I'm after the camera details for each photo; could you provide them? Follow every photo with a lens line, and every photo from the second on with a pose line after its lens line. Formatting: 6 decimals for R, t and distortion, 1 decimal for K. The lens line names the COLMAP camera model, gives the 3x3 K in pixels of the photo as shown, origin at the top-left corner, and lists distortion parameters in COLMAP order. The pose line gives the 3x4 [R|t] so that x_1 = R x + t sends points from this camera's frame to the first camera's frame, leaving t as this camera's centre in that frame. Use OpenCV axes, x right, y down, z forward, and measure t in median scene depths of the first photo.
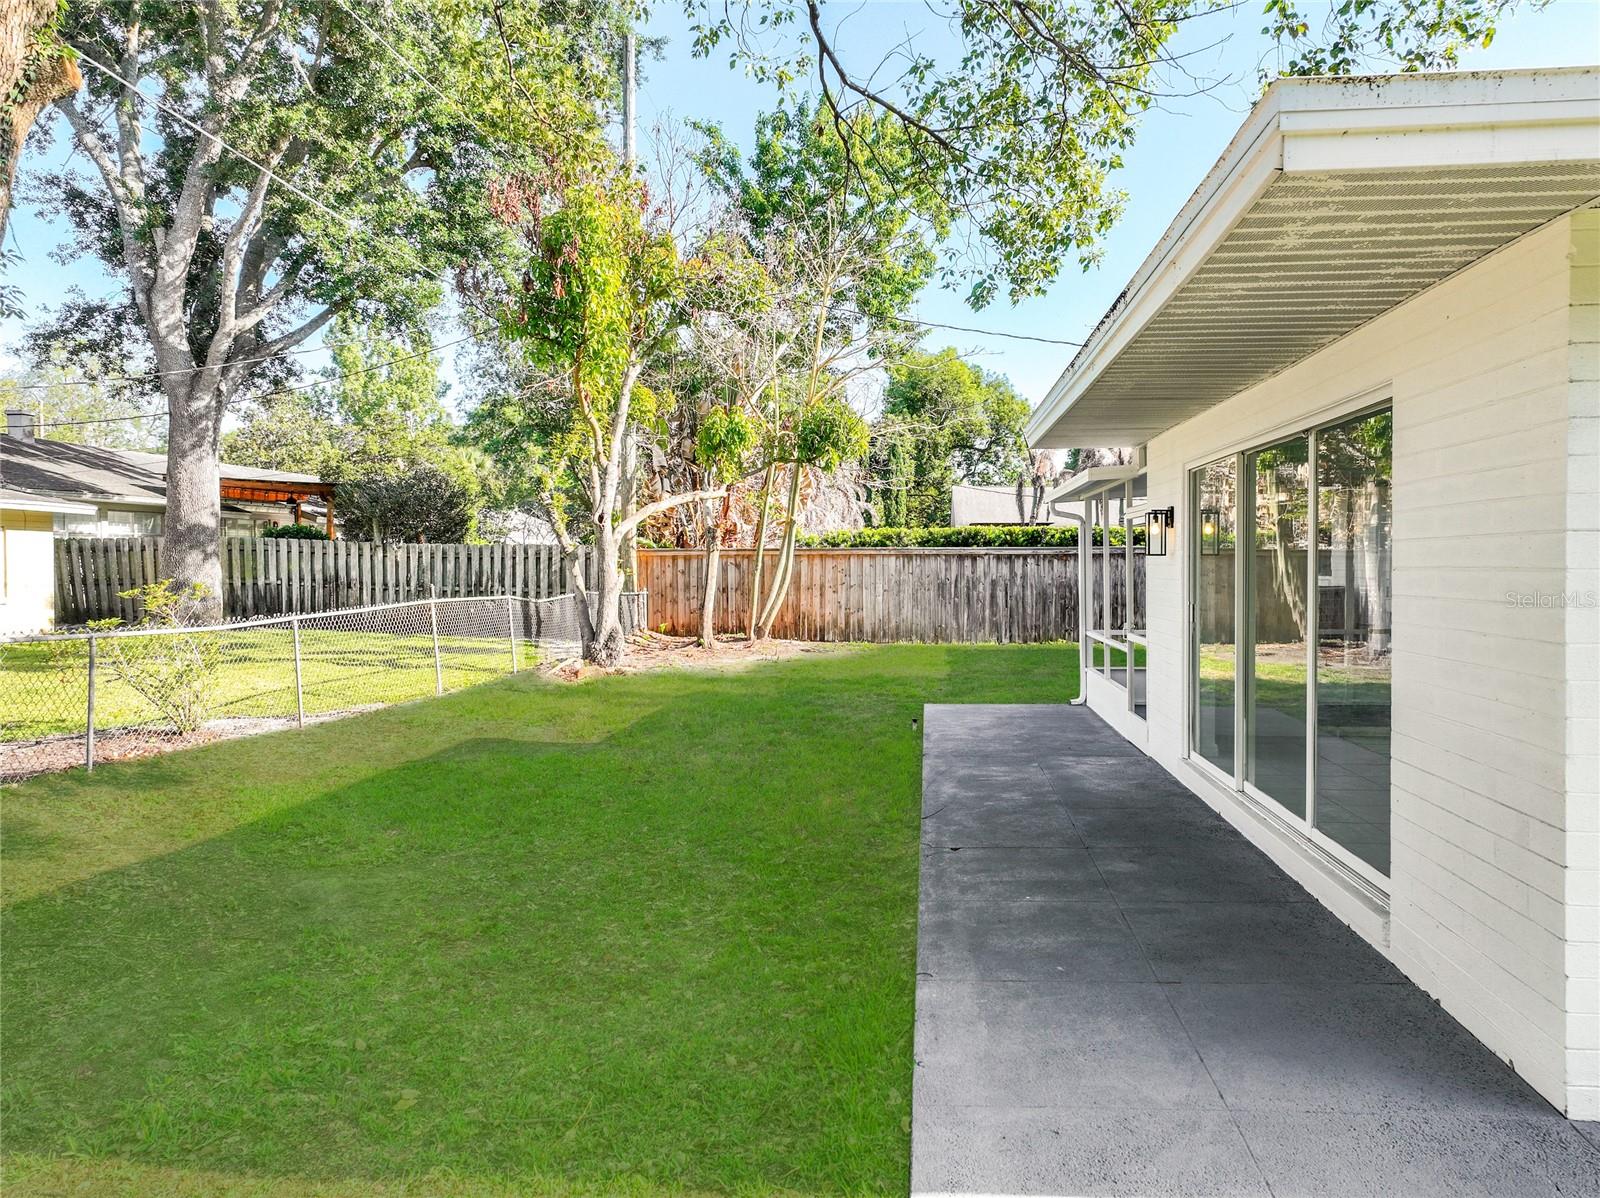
lens RADIAL K [[1159.1, 0, 809.9], [0, 1159.1, 581.9], [0, 0, 1]] dist [0.002041, 0.001208]
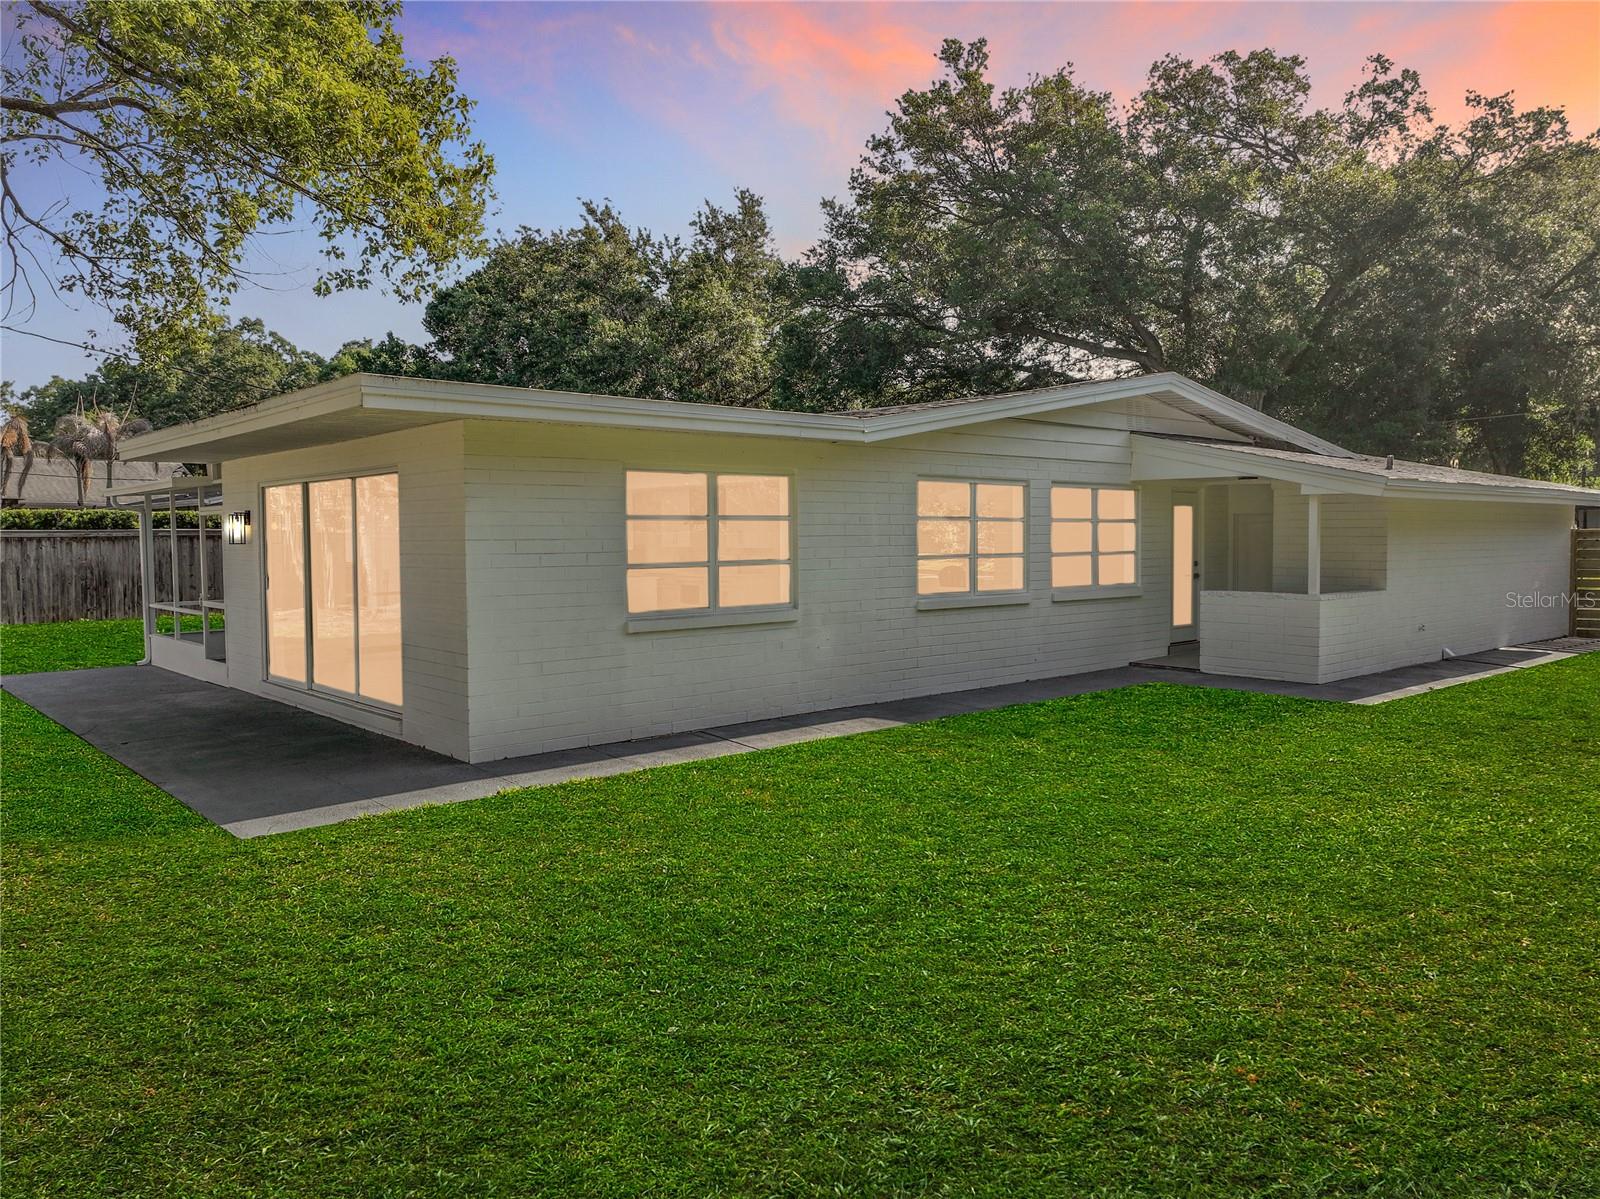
lens RADIAL K [[1148.3, 0, 802.5], [0, 1148.3, 576.7], [0, 0, 1]] dist [-0.005285, 0.024264]
pose [[0.680285, -0.030702, 0.732304, -0.099301], [0.018654, 0.999524, 0.024576, -0.001396], [-0.732710, -0.003058, 0.680534, -0.179372]]
